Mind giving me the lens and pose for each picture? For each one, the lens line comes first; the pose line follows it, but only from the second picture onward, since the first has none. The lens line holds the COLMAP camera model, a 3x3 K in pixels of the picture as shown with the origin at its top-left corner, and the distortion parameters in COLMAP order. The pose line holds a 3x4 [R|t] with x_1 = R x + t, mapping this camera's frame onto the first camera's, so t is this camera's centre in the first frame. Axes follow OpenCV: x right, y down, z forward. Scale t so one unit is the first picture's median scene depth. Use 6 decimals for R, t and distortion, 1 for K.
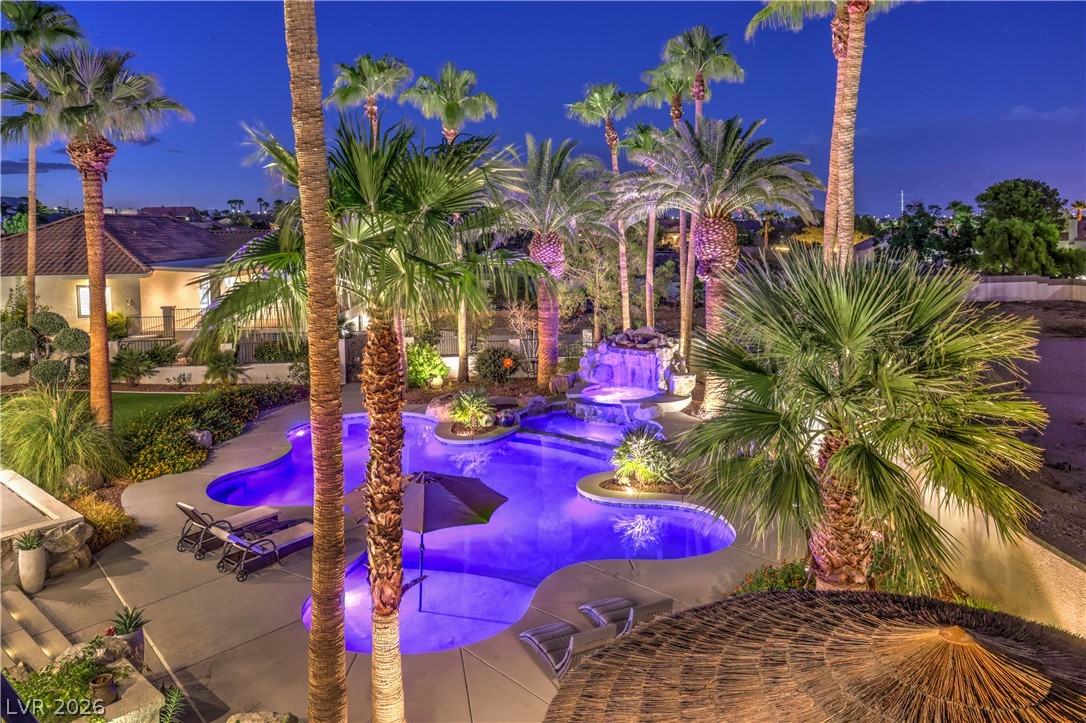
lens RADIAL K [[769.4, 0, 538.5], [0, 769.4, 284.8], [0, 0, 1]] dist [-0.000044, 0.002055]
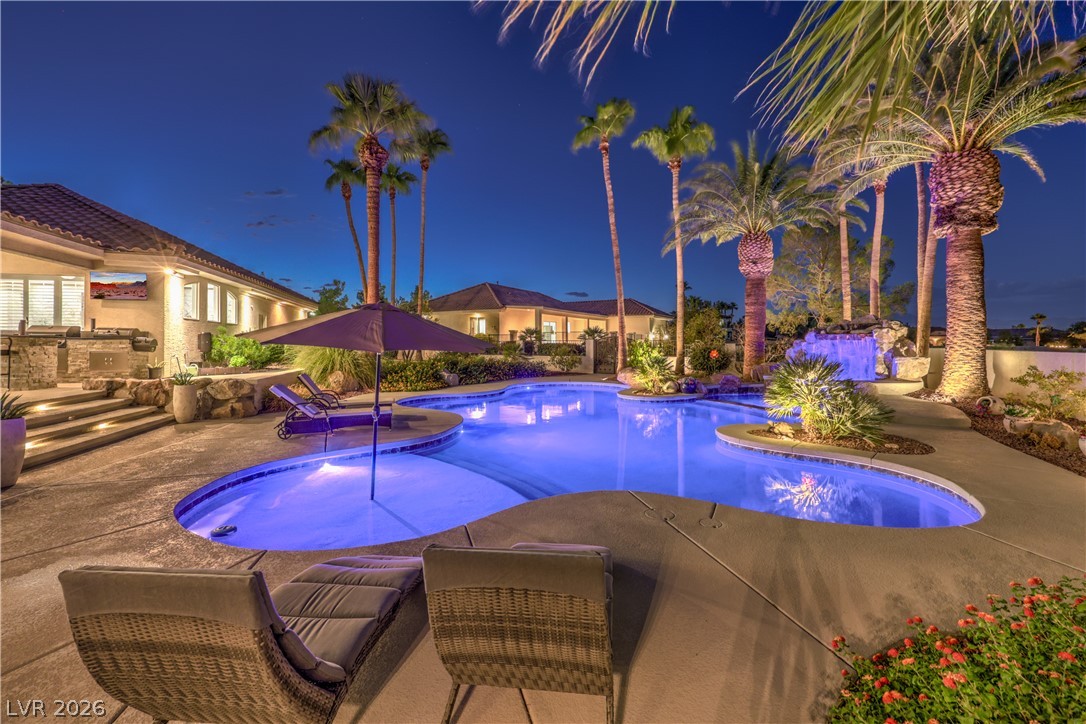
lens RADIAL K [[445.9, 0, 546.3], [0, 445.9, 347.6], [0, 0, 1]] dist [0.000315, 0.000009]
pose [[0.854951, 0.025959, -0.518058, 0.104957], [-0.054334, 0.997734, -0.039673, 0.158345], [0.515855, 0.062067, 0.854425, 0.393067]]
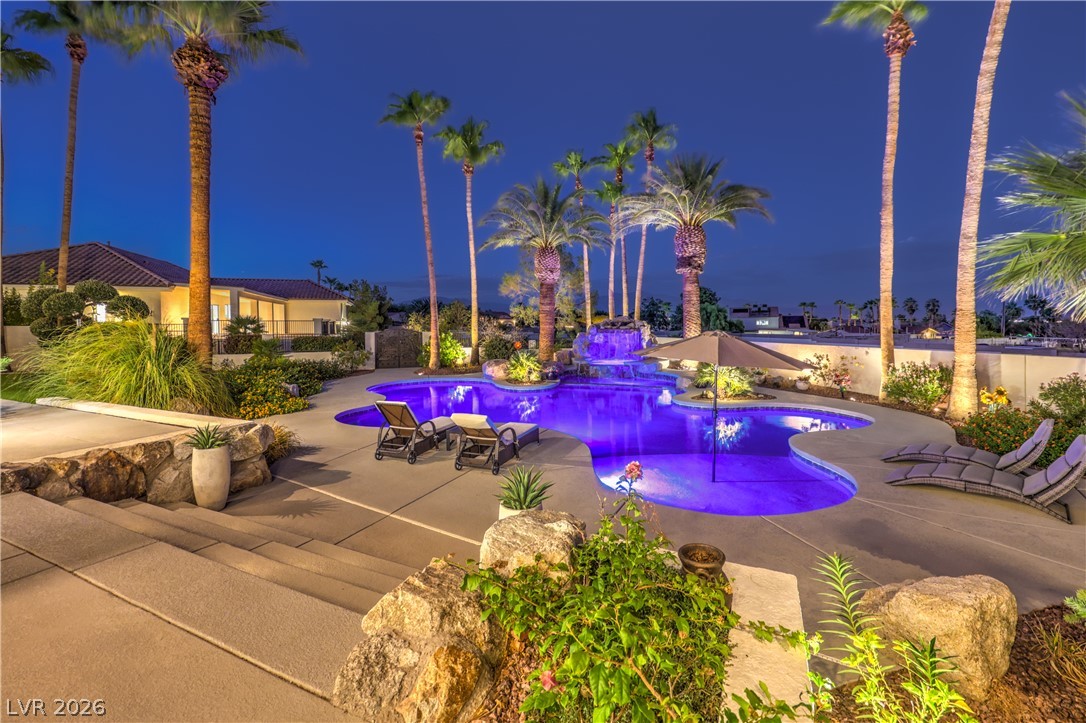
lens RADIAL K [[461.7, 0, 542.8], [0, 461.7, 338.6], [0, 0, 1]] dist [-0.002712, -0.000192]
pose [[0.956032, 0.004250, 0.293231, -0.279157], [0.007736, 0.999181, -0.039706, 0.148083], [-0.293160, 0.040228, 0.955217, 0.285084]]
